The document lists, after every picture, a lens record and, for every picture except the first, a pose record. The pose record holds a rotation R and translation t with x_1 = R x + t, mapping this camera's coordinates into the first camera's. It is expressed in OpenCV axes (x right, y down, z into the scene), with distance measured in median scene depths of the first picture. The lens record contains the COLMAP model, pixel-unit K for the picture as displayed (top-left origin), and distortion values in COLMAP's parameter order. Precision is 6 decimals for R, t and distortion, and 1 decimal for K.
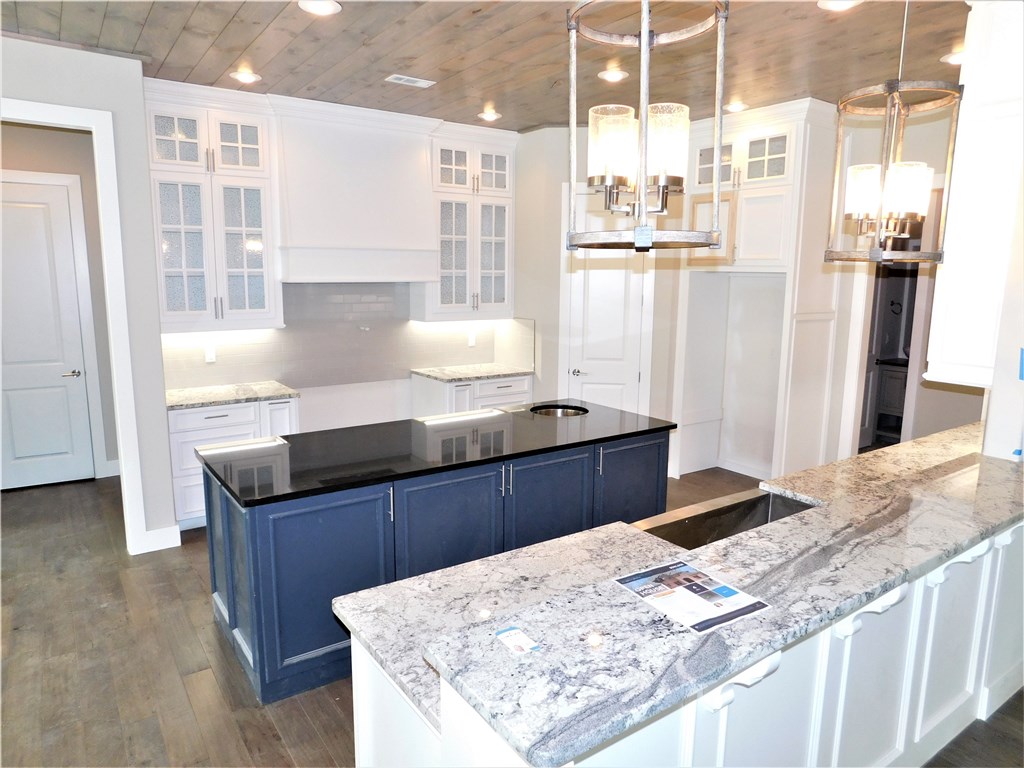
lens RADIAL K [[683.7, 0, 517.2], [0, 683.7, 385.7], [0, 0, 1]] dist [-0.039047, 0.018750]
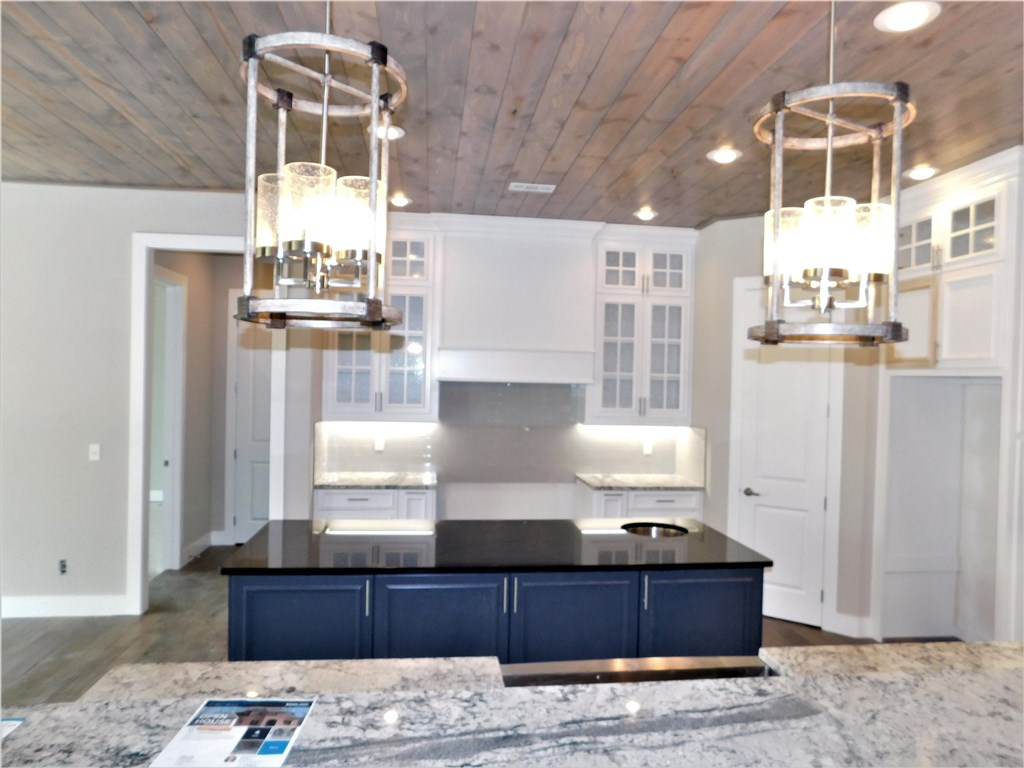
lens RADIAL K [[683.7, 0, 514.0], [0, 683.7, 386.2], [0, 0, 1]] dist [-0.039047, 0.018750]
pose [[0.882131, 0.016886, -0.470701, 0.270503], [-0.092326, 0.986169, -0.137648, -0.006291], [0.461866, 0.164882, 0.871489, 0.117481]]
